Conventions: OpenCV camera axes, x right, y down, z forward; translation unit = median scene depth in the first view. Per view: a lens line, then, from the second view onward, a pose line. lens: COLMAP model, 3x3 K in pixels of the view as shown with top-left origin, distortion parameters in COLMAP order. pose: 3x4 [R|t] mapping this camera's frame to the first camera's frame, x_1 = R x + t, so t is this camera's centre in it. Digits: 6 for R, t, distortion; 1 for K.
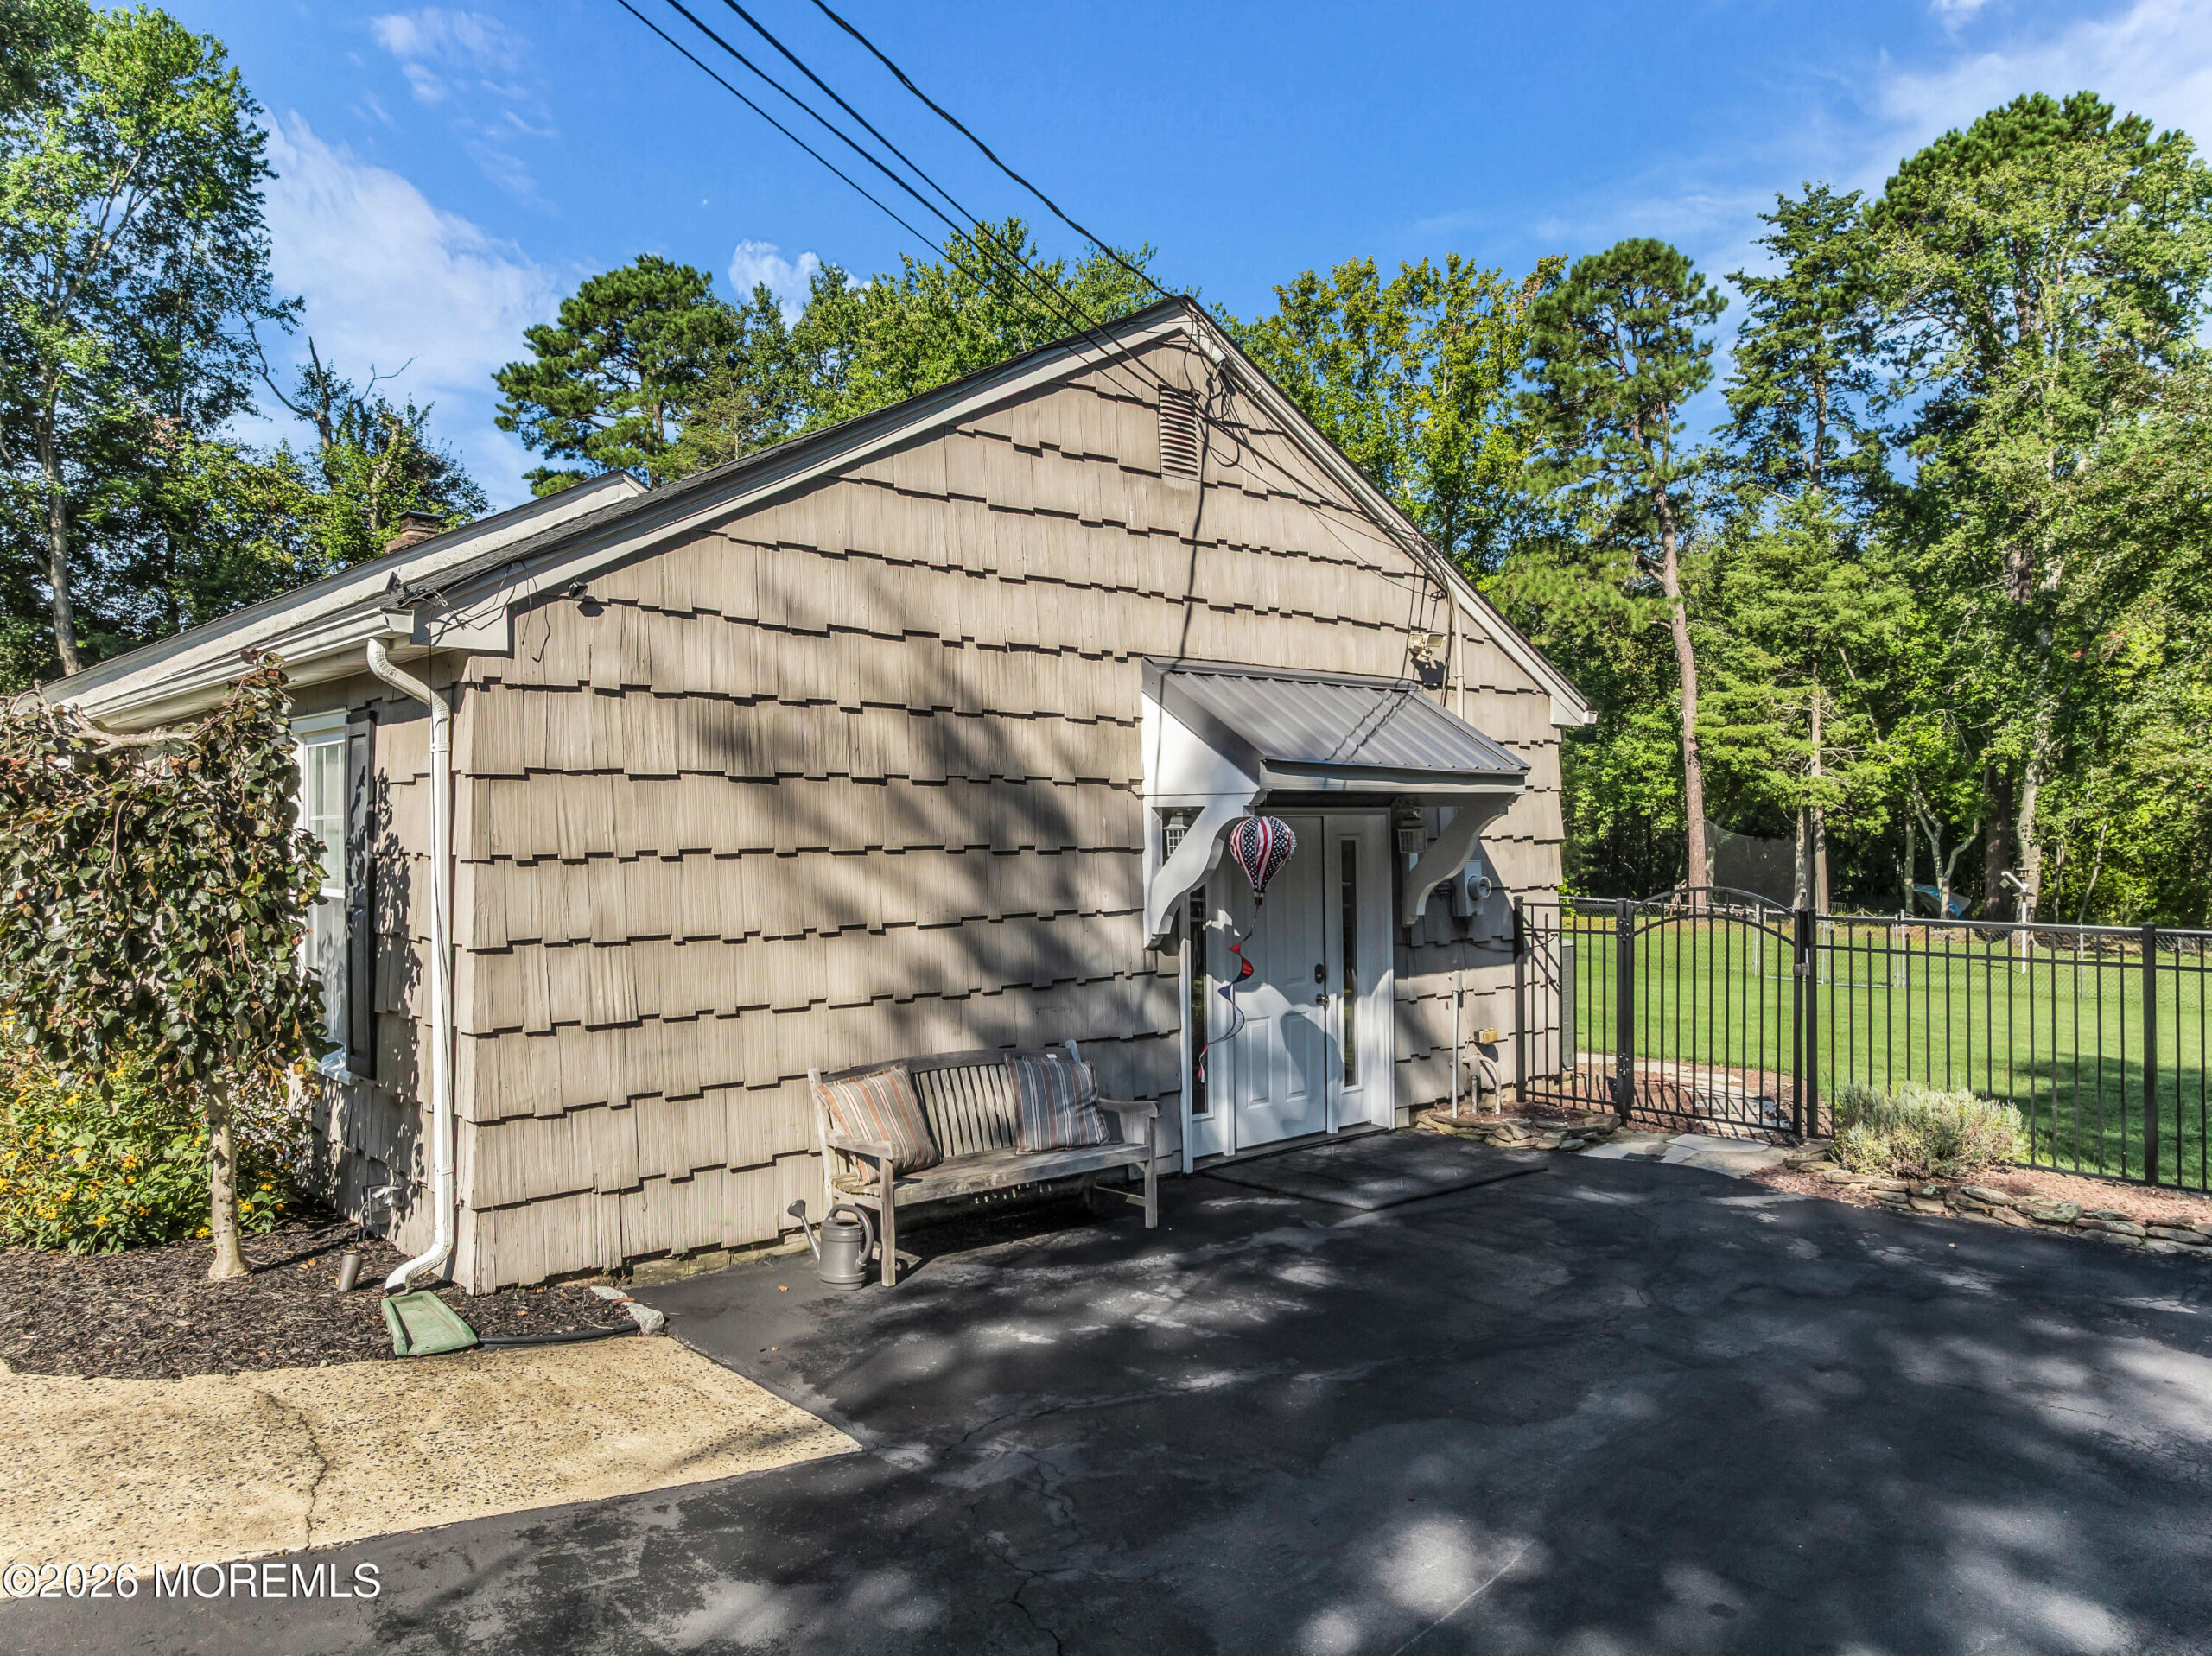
lens RADIAL K [[1568.2, 0, 1106.0], [0, 1568.2, 828.0], [0, 0, 1]] dist [-0.038567, 0.036637]
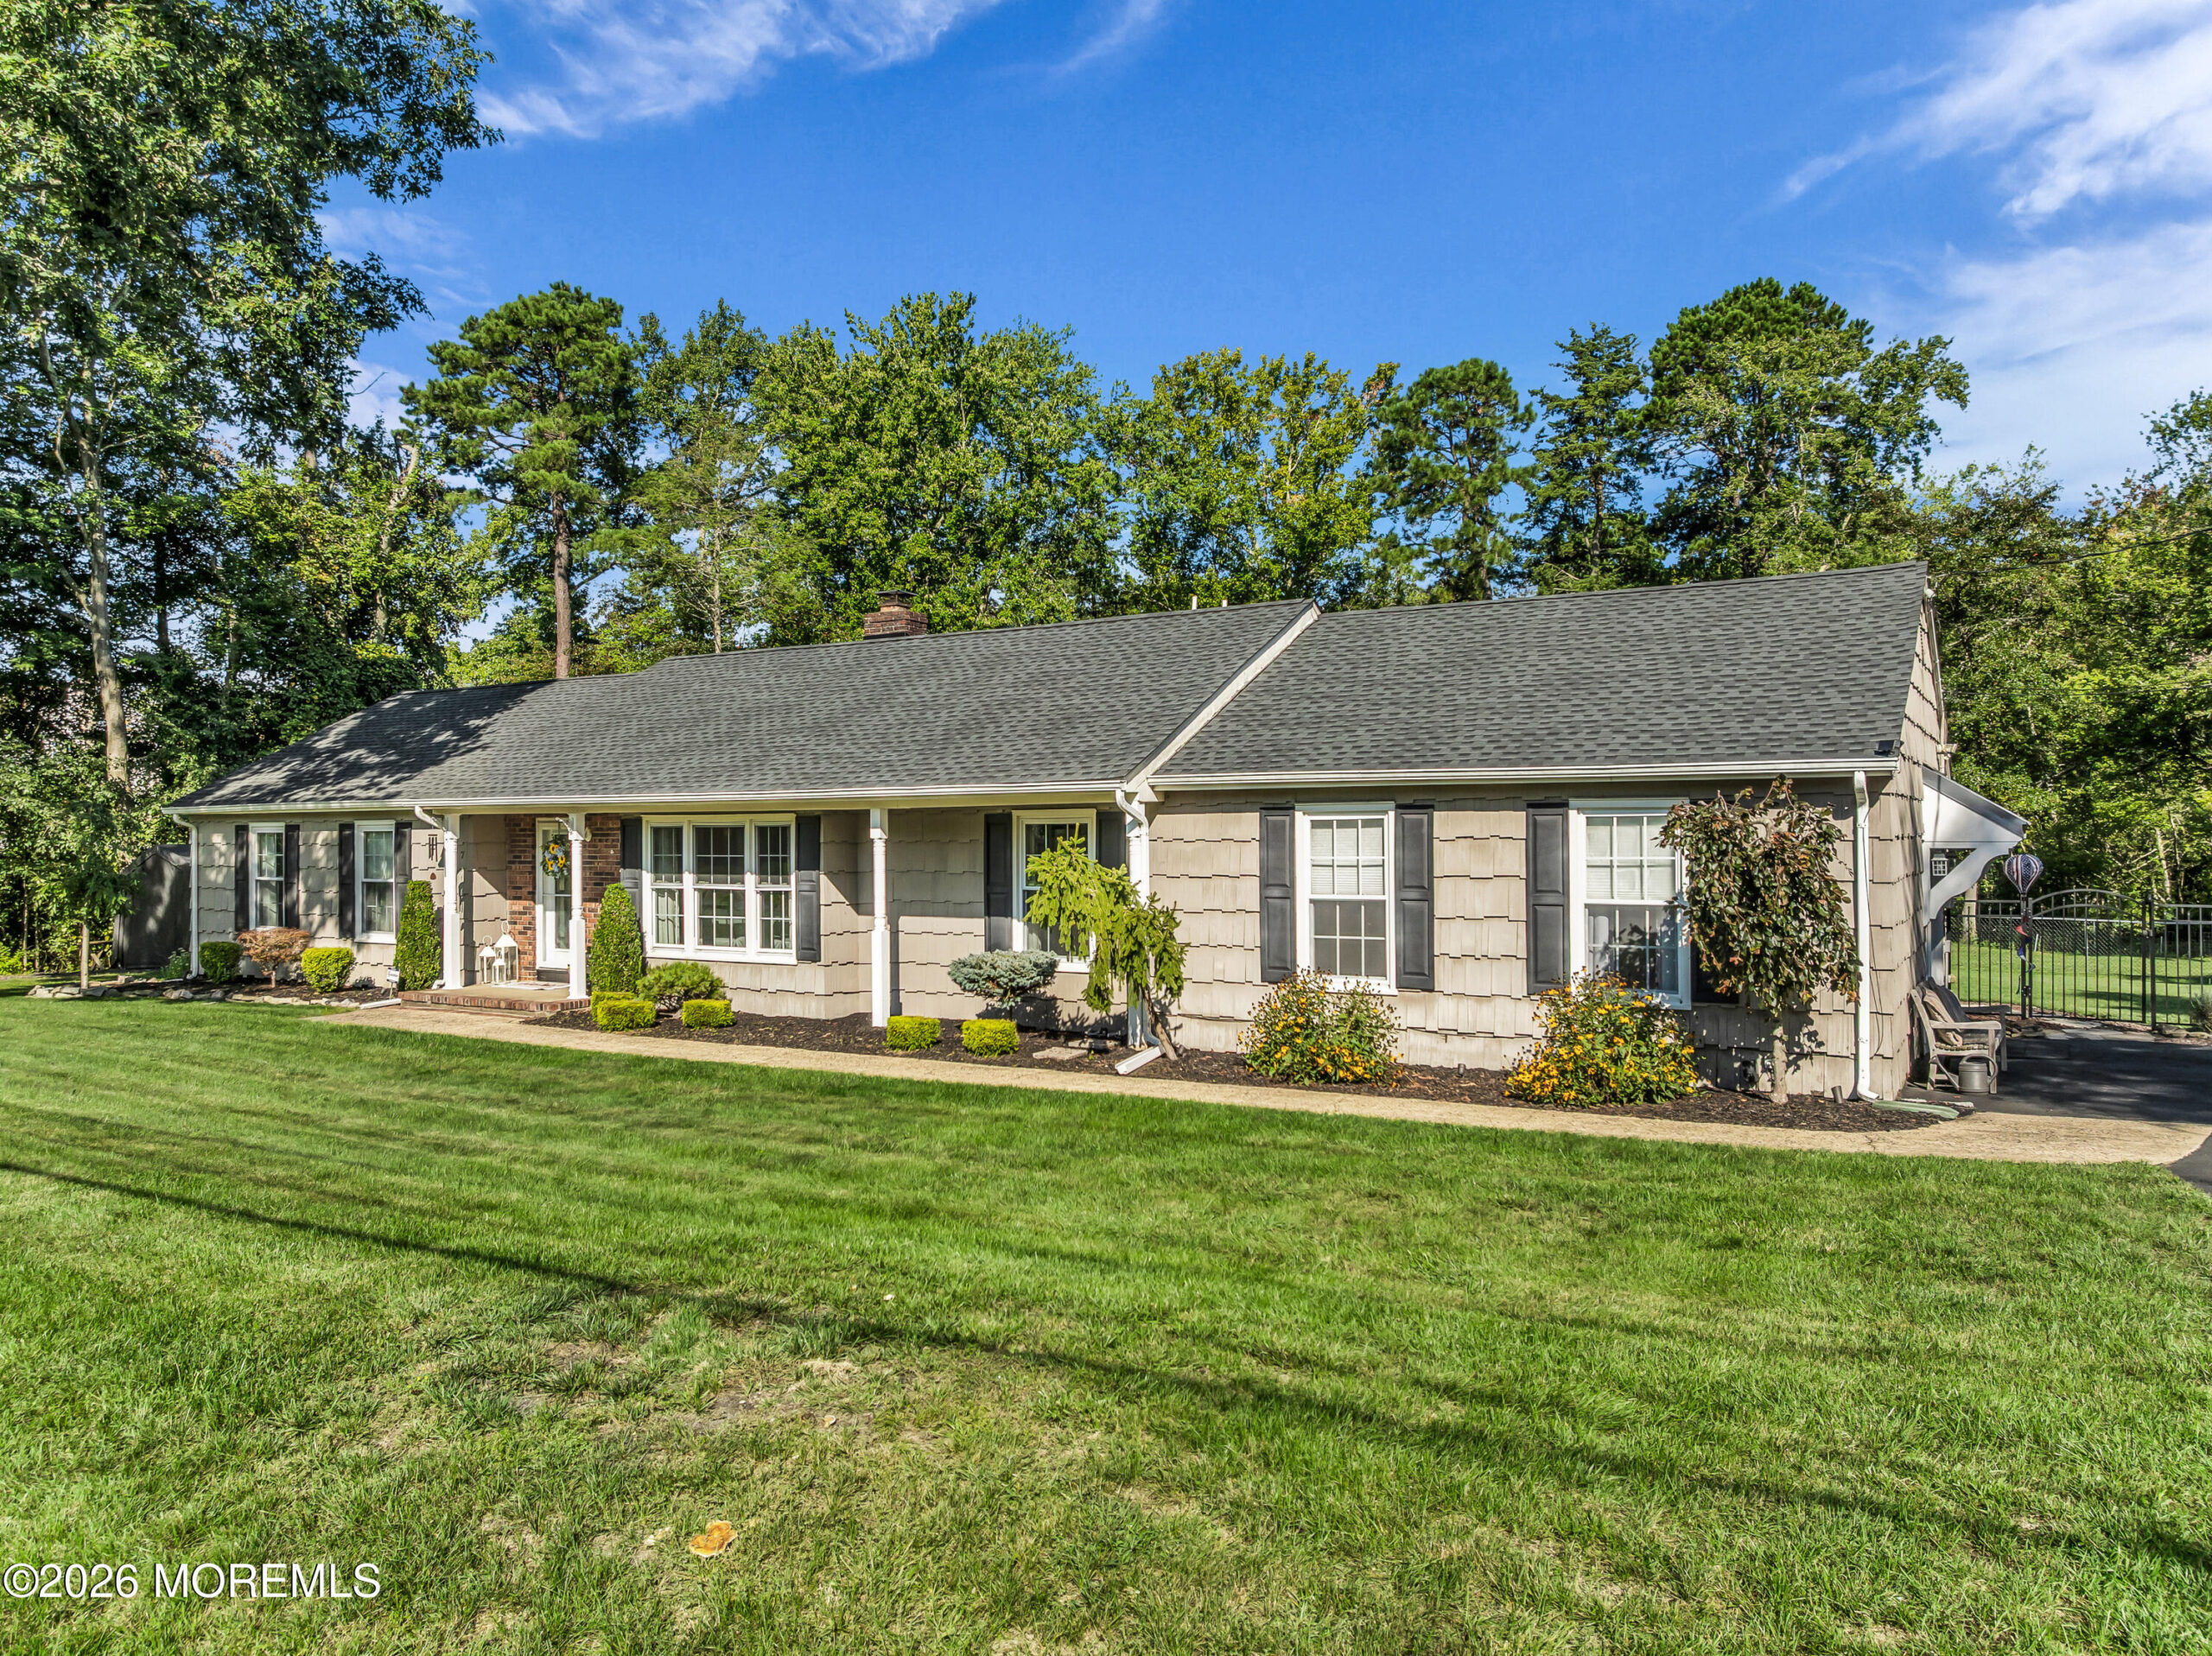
lens RADIAL K [[1564.9, 0, 1106.0], [0, 1564.9, 828.0], [0, 0, 1]] dist [-0.033671, -0.002832]
pose [[0.966764, 0.006861, 0.255580, -0.232394], [-0.005401, 0.999965, -0.006413, -0.004599], [-0.255615, 0.004819, 0.966767, -0.089339]]
